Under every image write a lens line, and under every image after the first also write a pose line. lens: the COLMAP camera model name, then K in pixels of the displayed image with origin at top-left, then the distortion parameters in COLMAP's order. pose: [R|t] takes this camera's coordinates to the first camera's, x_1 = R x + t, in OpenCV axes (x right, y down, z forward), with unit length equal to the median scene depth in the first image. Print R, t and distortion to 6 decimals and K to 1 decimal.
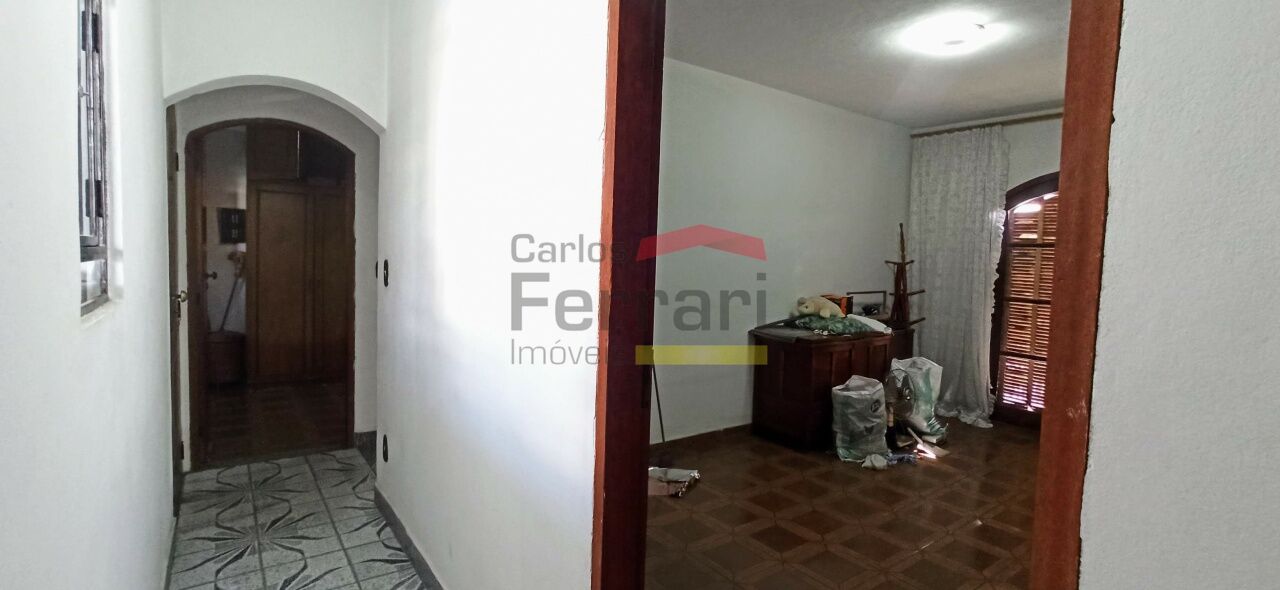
lens RADIAL K [[584.5, 0, 634.4], [0, 584.5, 296.7], [0, 0, 1]] dist [-0.055179, 0.000056]
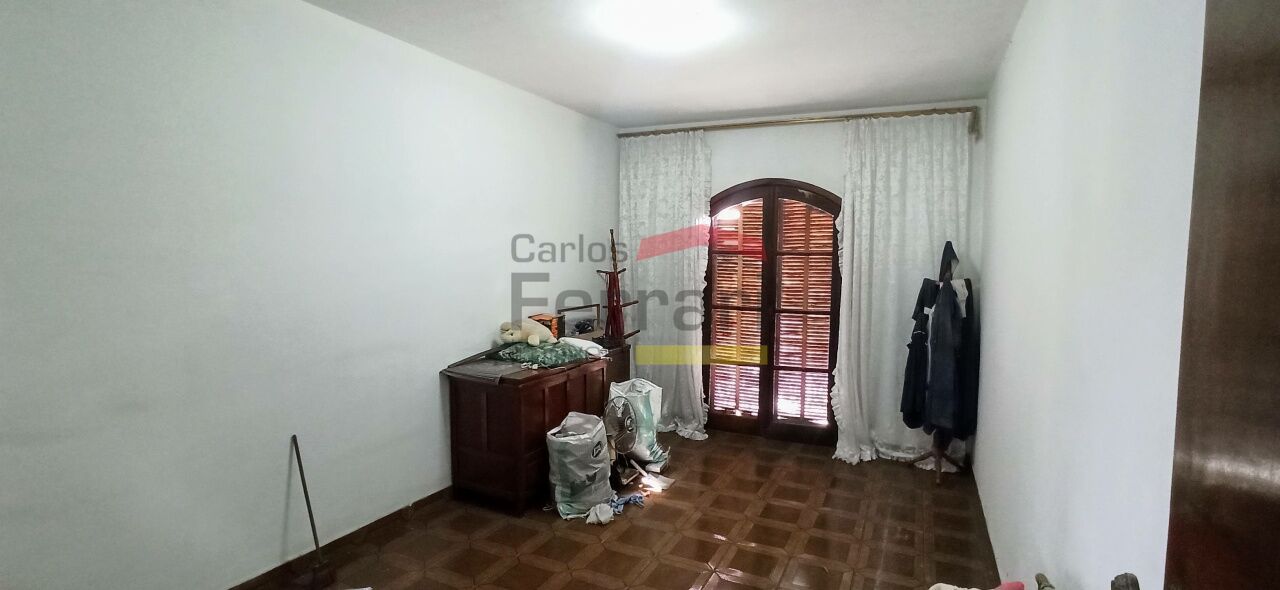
lens RADIAL K [[584.5, 0, 648.6], [0, 584.5, 295.9], [0, 0, 1]] dist [-0.055179, 0.000056]
pose [[0.874686, -0.047865, 0.482320, 0.068189], [0.042521, 0.998853, 0.022014, -0.044822], [-0.482821, 0.001253, 0.875718, 0.178156]]
